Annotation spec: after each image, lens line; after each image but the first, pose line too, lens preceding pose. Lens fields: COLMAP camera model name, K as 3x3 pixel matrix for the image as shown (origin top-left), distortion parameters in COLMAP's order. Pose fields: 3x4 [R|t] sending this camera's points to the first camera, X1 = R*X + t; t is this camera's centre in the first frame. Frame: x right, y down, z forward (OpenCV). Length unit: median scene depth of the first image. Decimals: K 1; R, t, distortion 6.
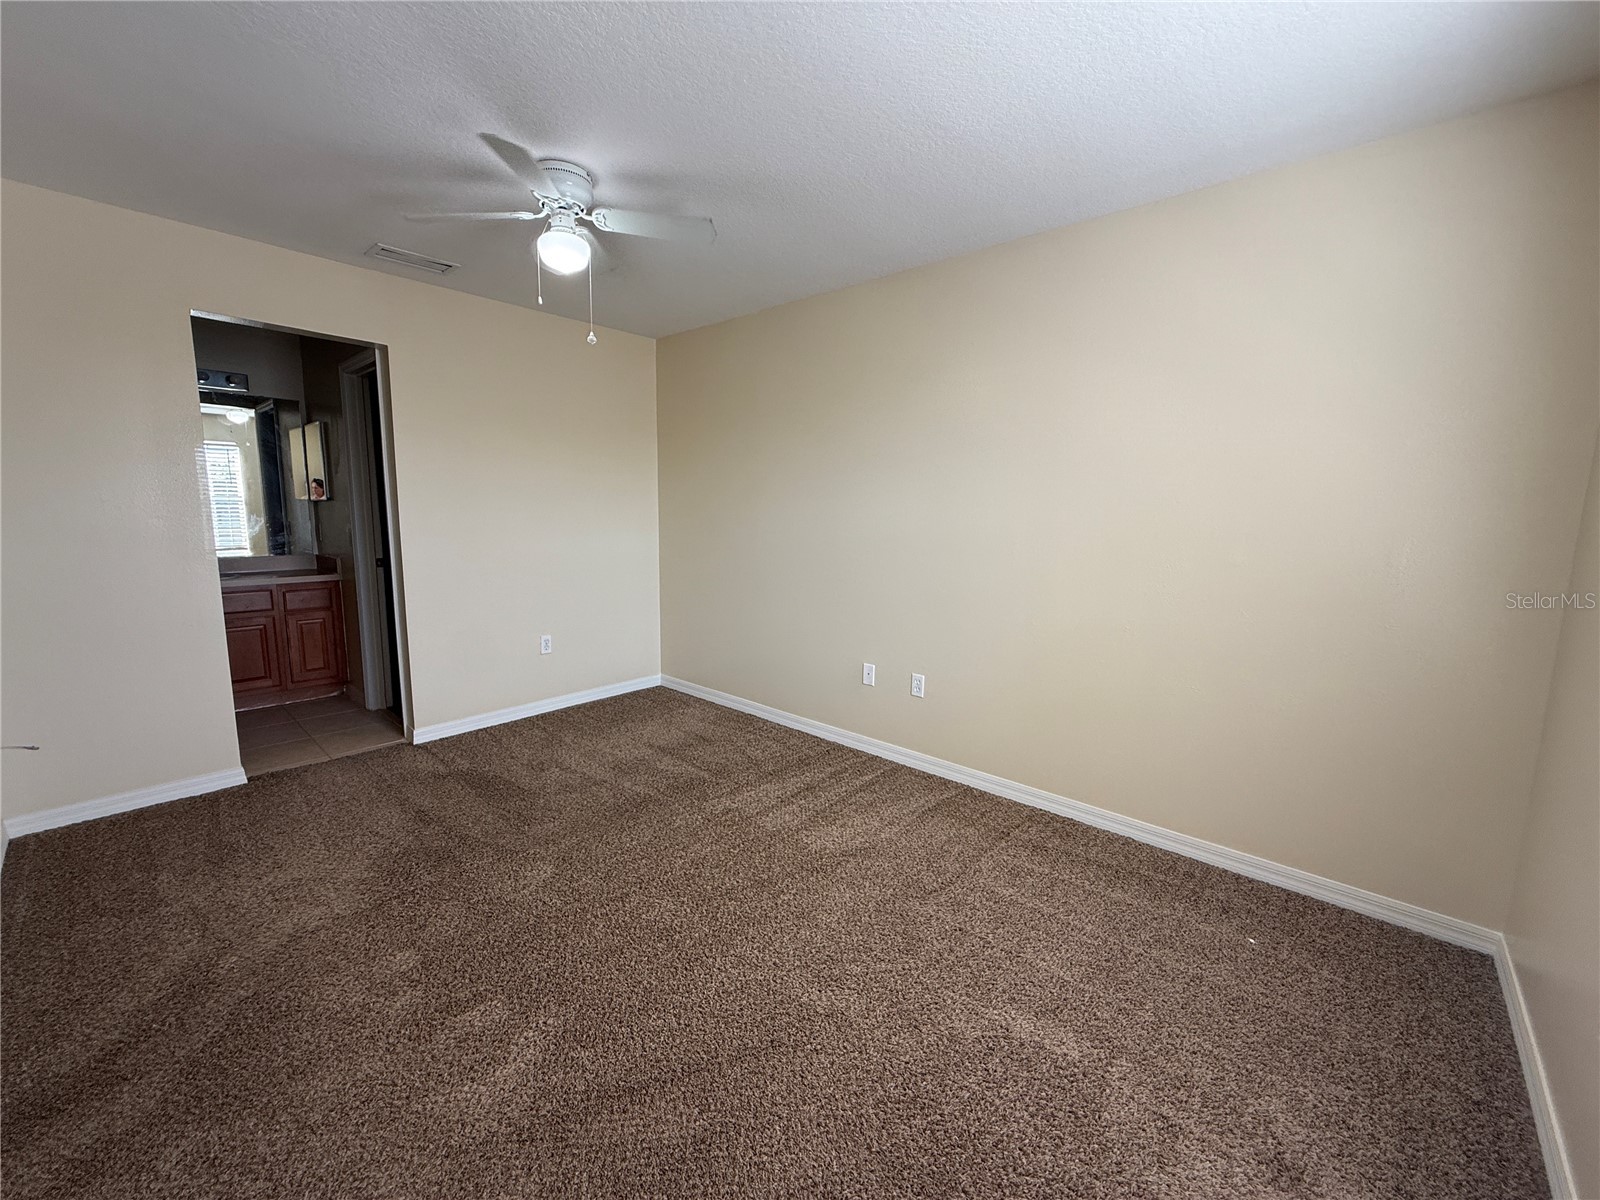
lens RADIAL K [[638.9, 0, 790.9], [0, 638.9, 596.8], [0, 0, 1]] dist [0.000431, 0.000356]
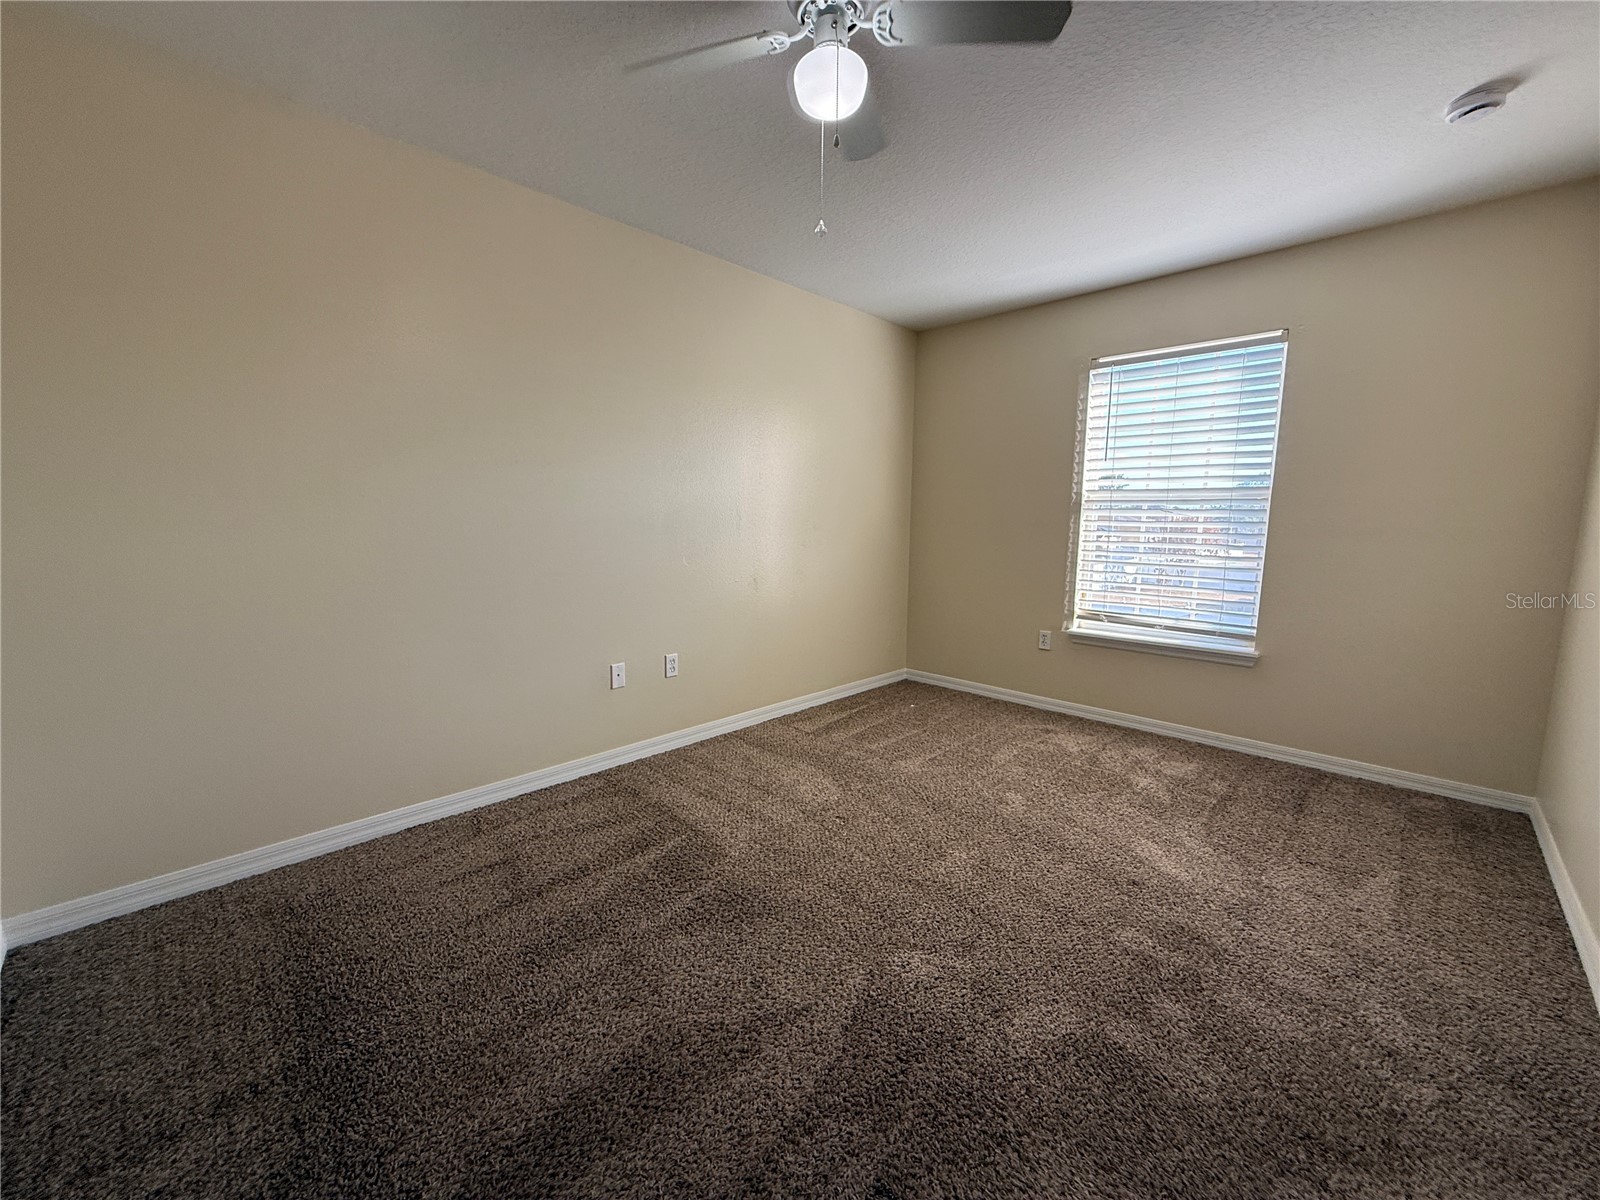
lens RADIAL K [[638.9, 0, 791.0], [0, 638.9, 600.5], [0, 0, 1]] dist [0.000431, 0.000356]
pose [[0.037674, -0.142381, 0.989095, -0.777902], [0.130714, 0.981995, 0.136381, -0.073590], [-0.990704, 0.124151, 0.055607, 0.759800]]
